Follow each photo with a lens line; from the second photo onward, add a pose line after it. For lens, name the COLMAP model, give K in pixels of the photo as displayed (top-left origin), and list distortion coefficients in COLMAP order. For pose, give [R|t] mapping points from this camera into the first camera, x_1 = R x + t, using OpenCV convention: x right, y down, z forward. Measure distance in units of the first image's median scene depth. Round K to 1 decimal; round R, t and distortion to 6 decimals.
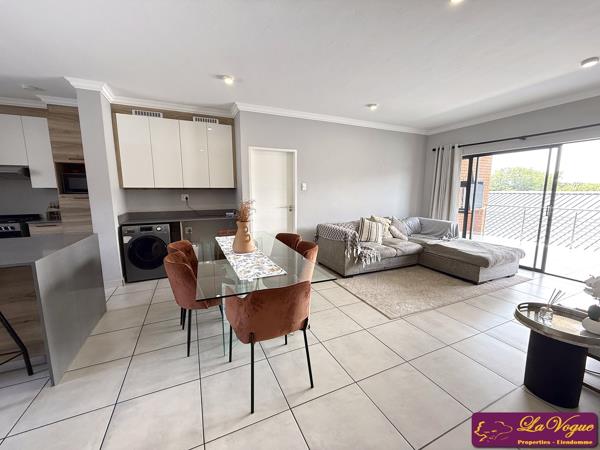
lens RADIAL K [[239.3, 0, 298.3], [0, 239.3, 225.1], [0, 0, 1]] dist [0.001108, -0.000315]
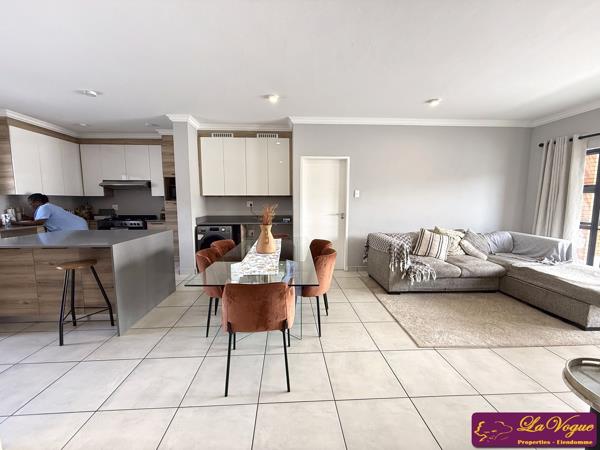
lens RADIAL K [[239.3, 0, 298.1], [0, 239.3, 225.1], [0, 0, 1]] dist [0.001108, -0.000315]
pose [[0.931066, 0.039484, -0.362707, 0.186624], [-0.053311, 0.998180, -0.028189, 0.006025], [0.360934, 0.045582, 0.931477, 0.024656]]
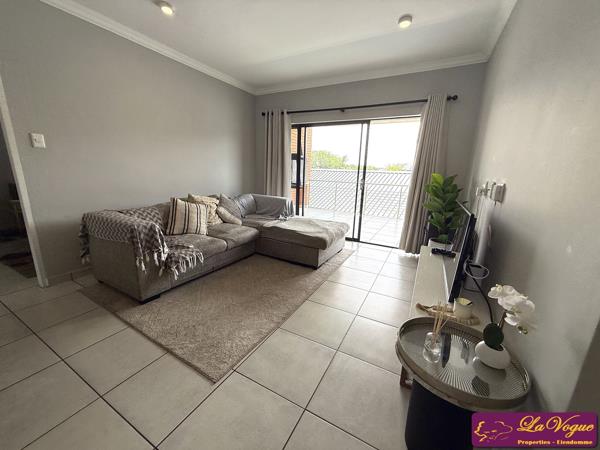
lens RADIAL K [[239.3, 0, 299.2], [0, 239.3, 225.3], [0, 0, 1]] dist [0.001108, -0.000315]
pose [[0.798472, -0.110020, 0.591893, 0.169428], [0.051935, 0.992083, 0.114345, -0.015797], [-0.599787, -0.060561, 0.797864, 0.307428]]
